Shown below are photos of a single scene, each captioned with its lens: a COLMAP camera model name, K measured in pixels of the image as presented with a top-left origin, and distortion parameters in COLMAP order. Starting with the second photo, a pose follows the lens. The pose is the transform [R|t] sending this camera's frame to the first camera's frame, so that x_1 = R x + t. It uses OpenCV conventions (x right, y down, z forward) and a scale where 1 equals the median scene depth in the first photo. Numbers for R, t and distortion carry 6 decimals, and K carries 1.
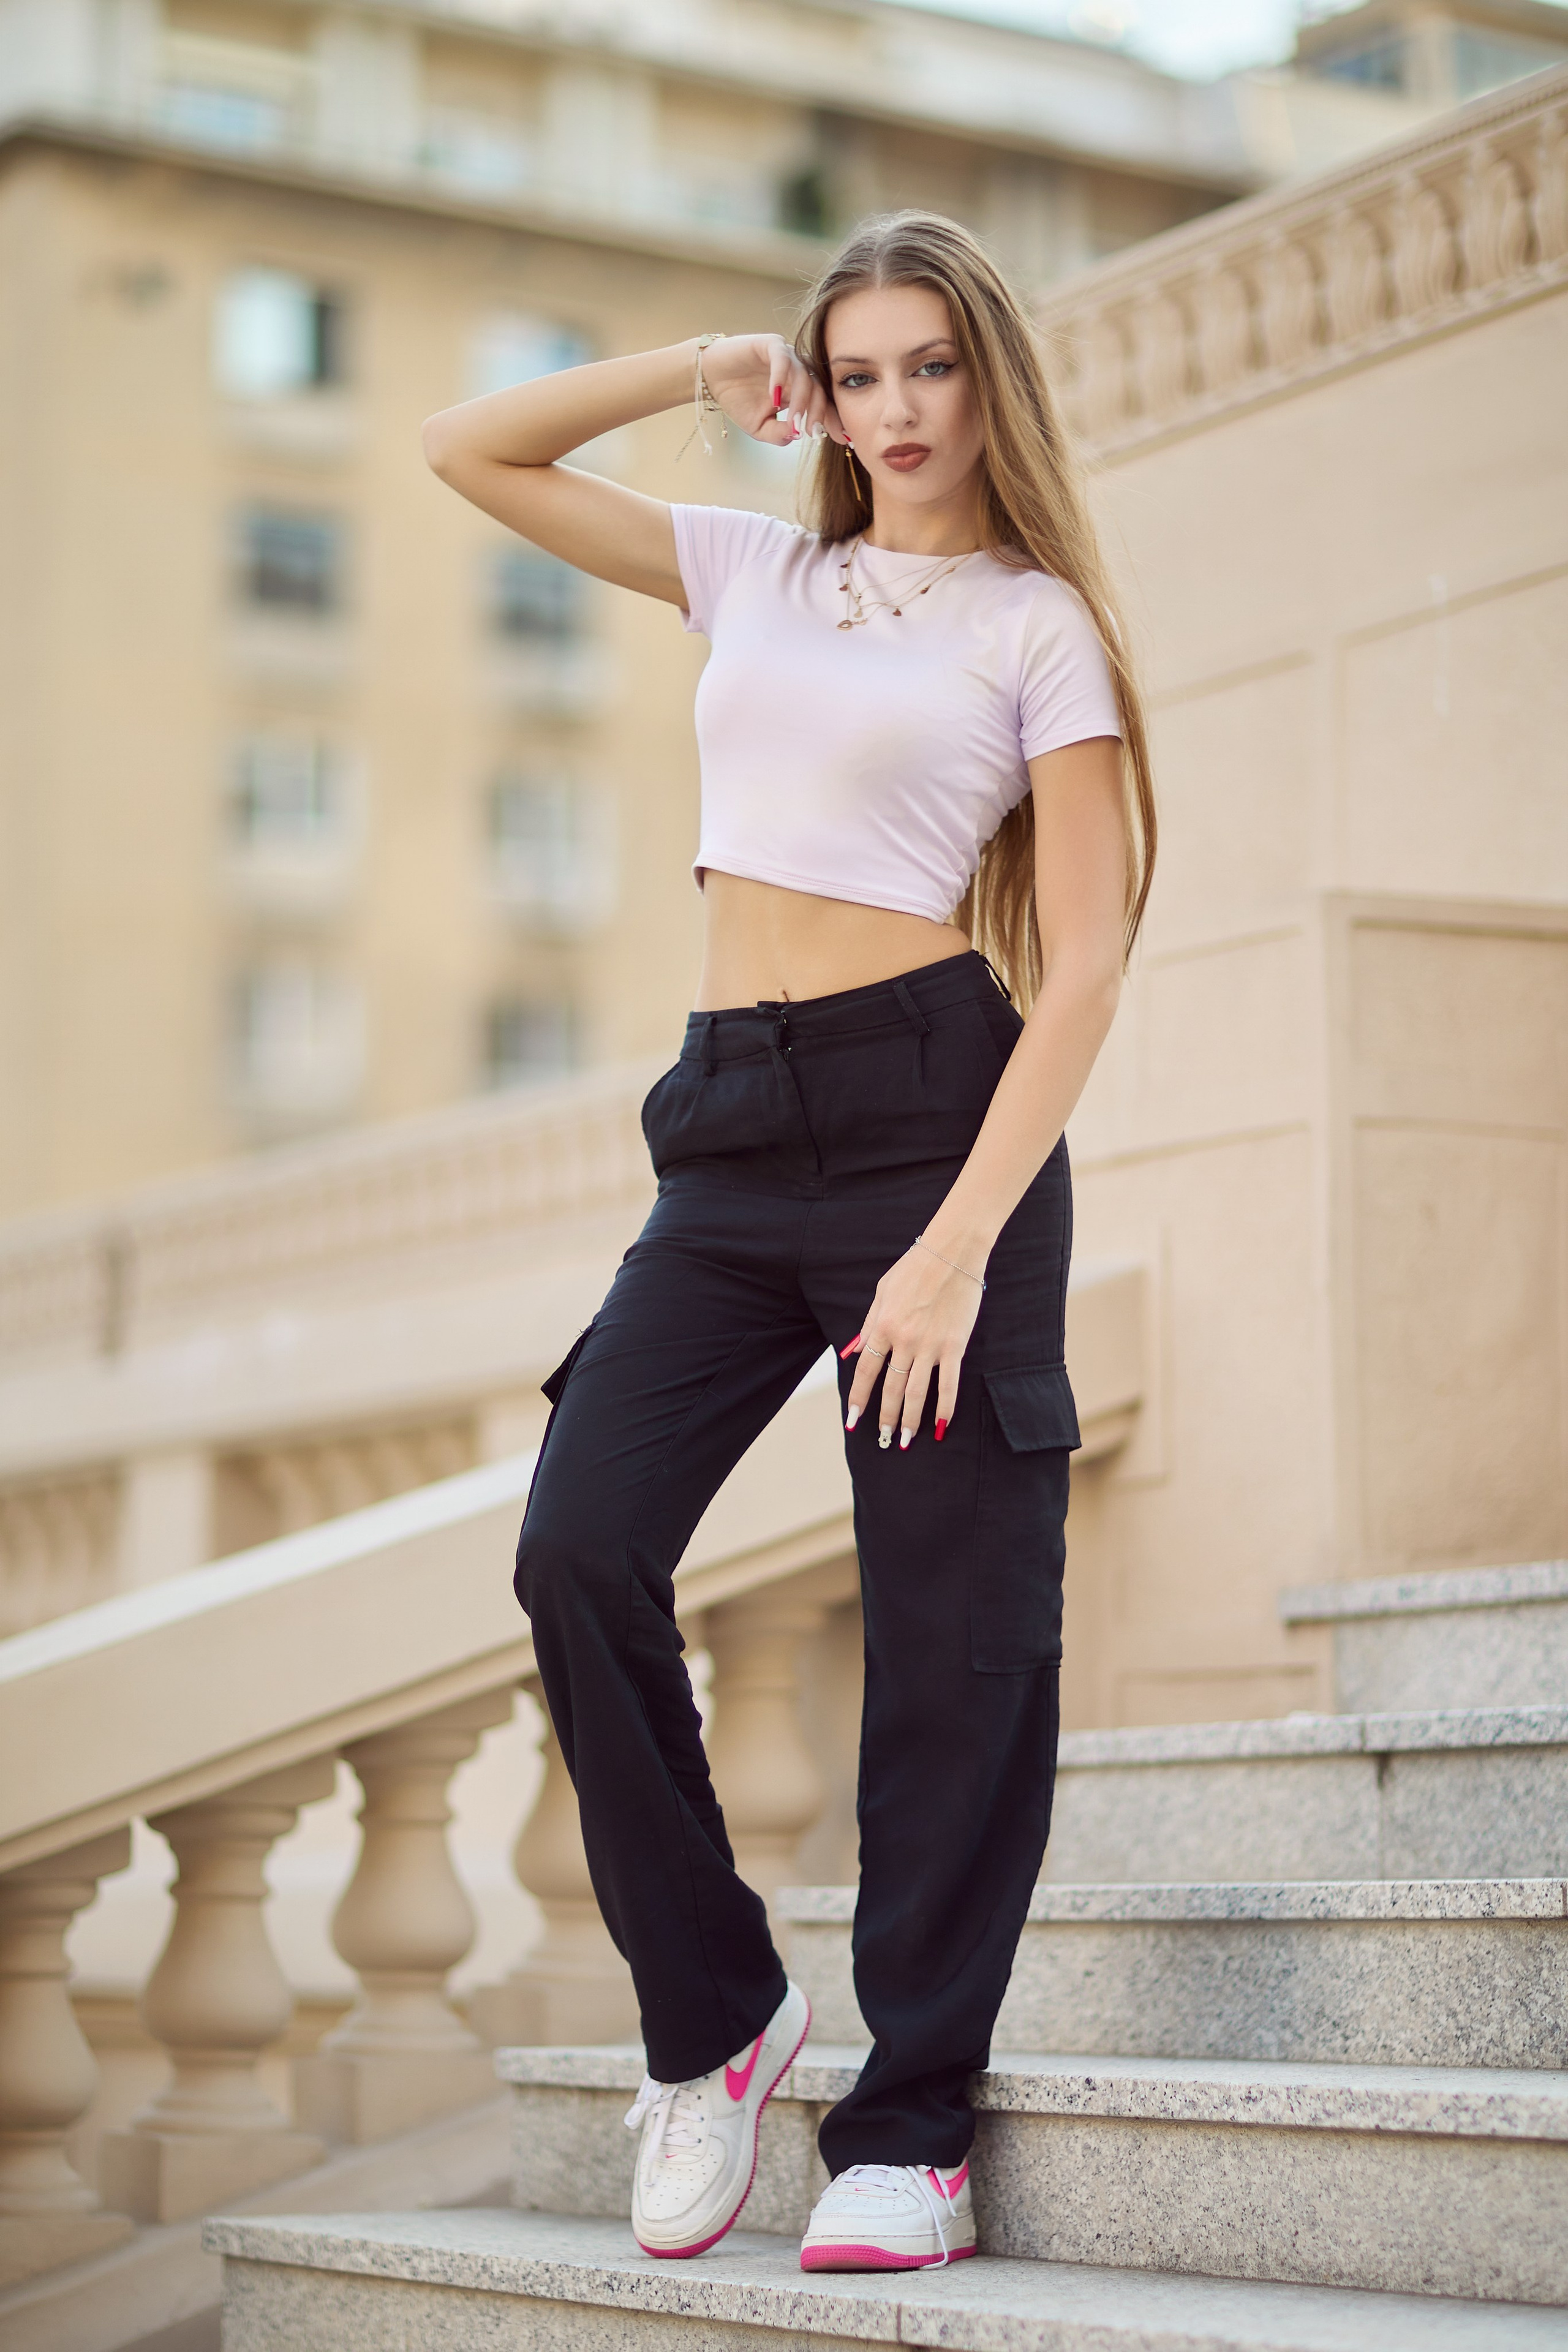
lens RADIAL K [[5834.5, 0, 784.0], [0, 5834.5, 1176.0], [0, 0, 1]] dist [-0.081608, -0.345341]
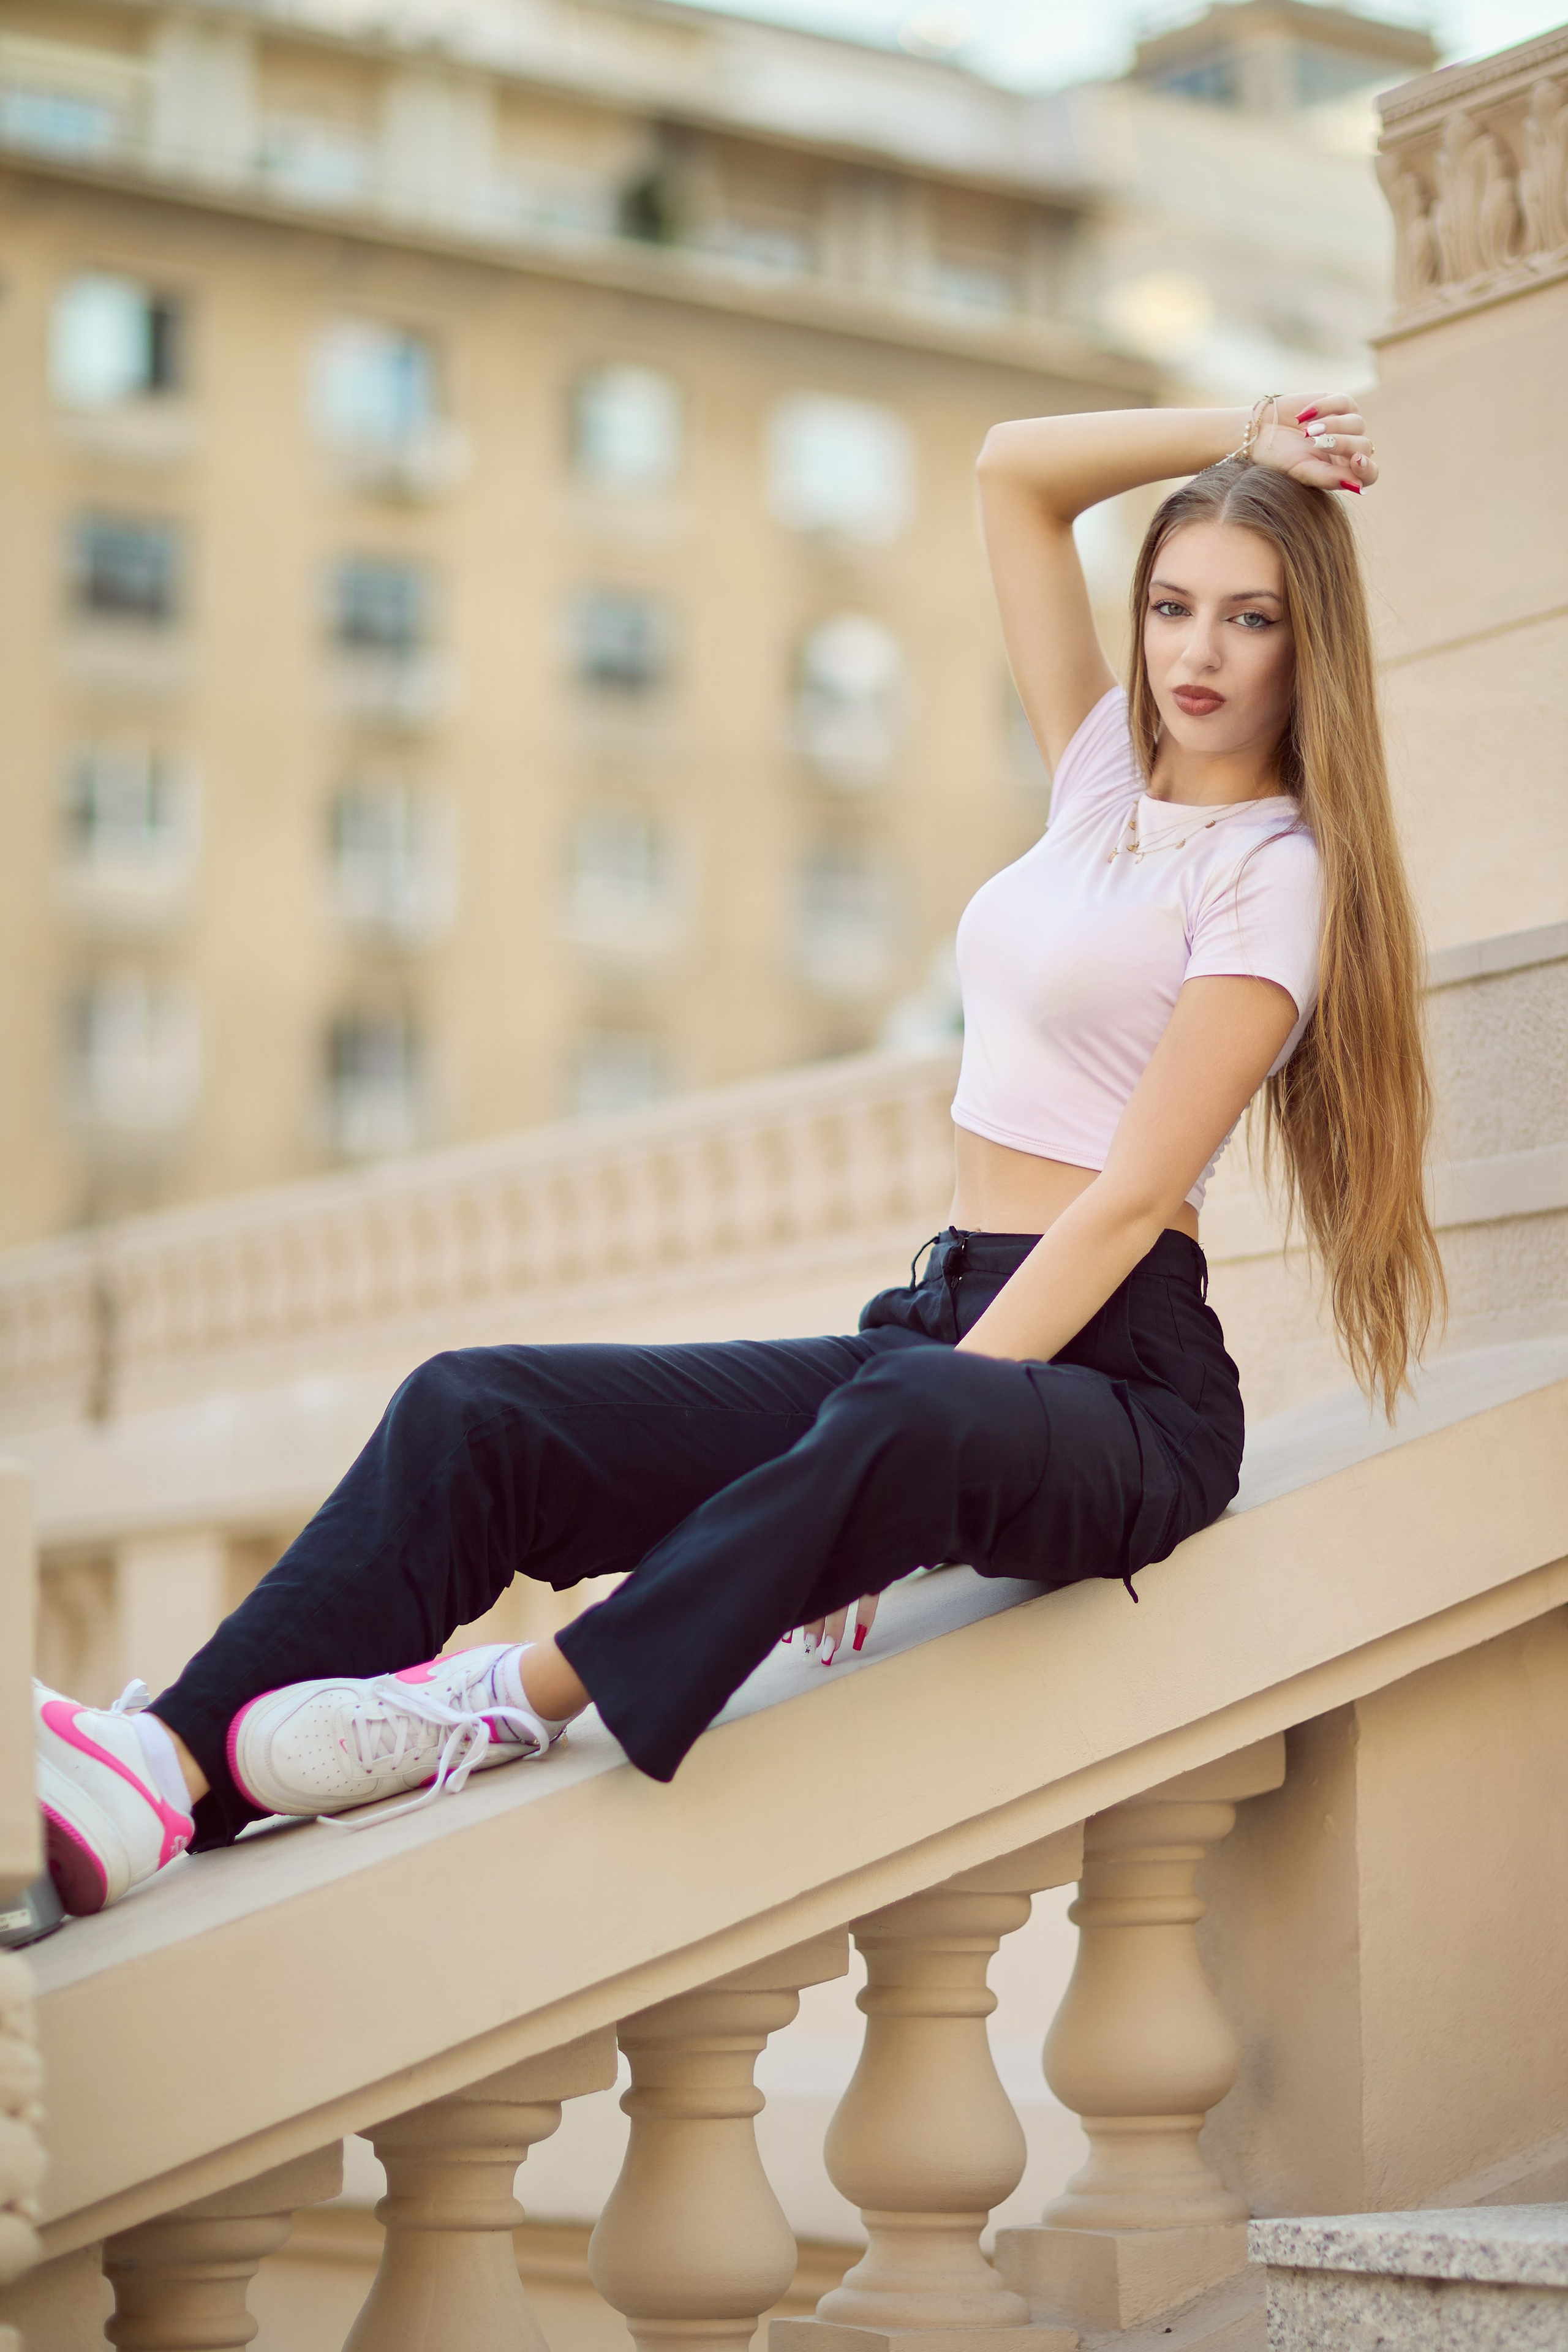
lens RADIAL K [[5834.5, 0, 784.0], [0, 5834.5, 1176.0], [0, 0, 1]] dist [-0.081608, -0.345341]
pose [[0.999529, 0.002321, 0.030606, -0.078136], [-0.002230, 0.999993, -0.003014, -0.004605], [-0.030613, 0.002945, 0.999527, 0.275742]]
